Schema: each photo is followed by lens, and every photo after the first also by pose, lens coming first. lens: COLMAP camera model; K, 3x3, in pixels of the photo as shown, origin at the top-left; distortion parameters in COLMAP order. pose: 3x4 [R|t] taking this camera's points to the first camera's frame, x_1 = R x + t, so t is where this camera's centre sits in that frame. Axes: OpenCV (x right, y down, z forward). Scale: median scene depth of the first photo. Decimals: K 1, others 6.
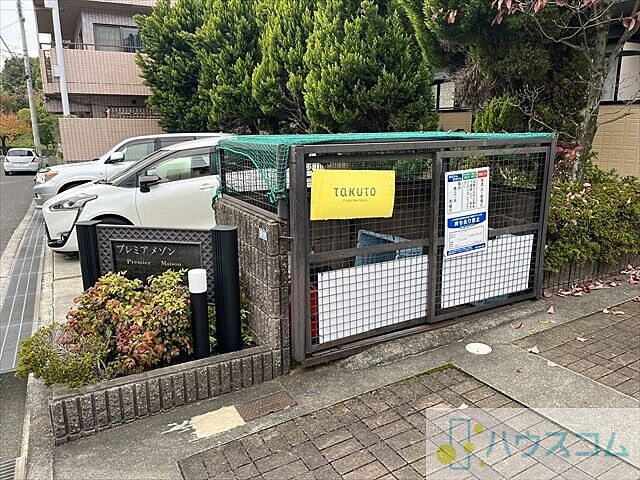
lens RADIAL K [[485.5, 0, 322.8], [0, 485.5, 241.1], [0, 0, 1]] dist [0.056400, -0.068772]
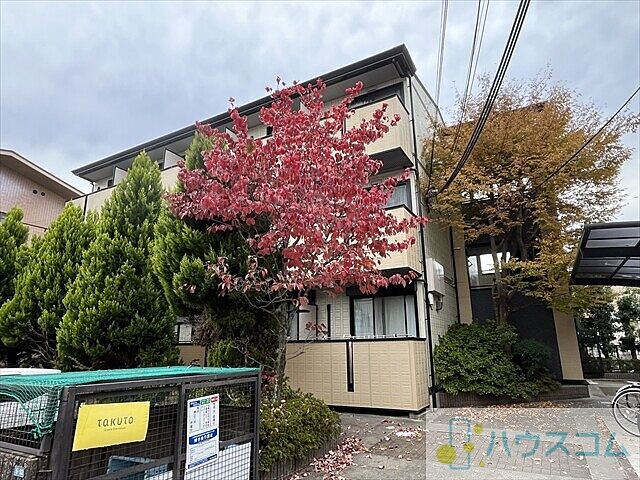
lens RADIAL K [[403.2, 0, 321.1], [0, 403.2, 244.6], [0, 0, 1]] dist [-0.002004, -0.001820]
pose [[0.845786, 0.132183, 0.516888, -0.059548], [0.126098, 0.891847, -0.434406, 0.006846], [-0.518406, 0.432593, 0.737644, -0.172625]]
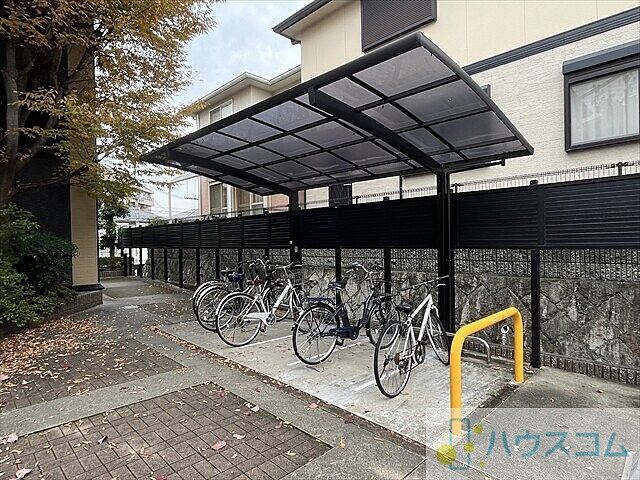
lens RADIAL K [[383.4, 0, 319.3], [0, 383.4, 244.5], [0, 0, 1]] dist [-0.003262, -0.001051]
pose [[-0.267765, 0.000365, 0.963484, 0.594438], [0.235948, 0.969576, 0.065206, -0.184592], [-0.934147, 0.244792, -0.259705, 0.625203]]
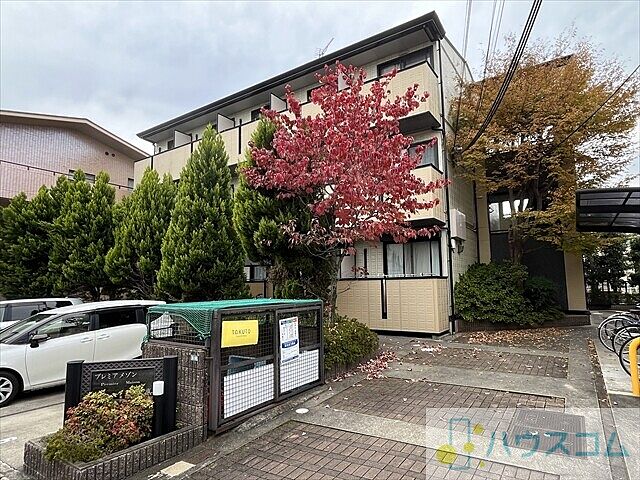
lens RADIAL K [[383.4, 0, 319.3], [0, 383.4, 244.5], [0, 0, 1]] dist [-0.003262, -0.001051]
pose [[0.887106, 0.044057, 0.459458, -0.278164], [0.111696, 0.945357, -0.306307, 0.055421], [-0.447847, 0.323046, 0.833711, -0.407297]]
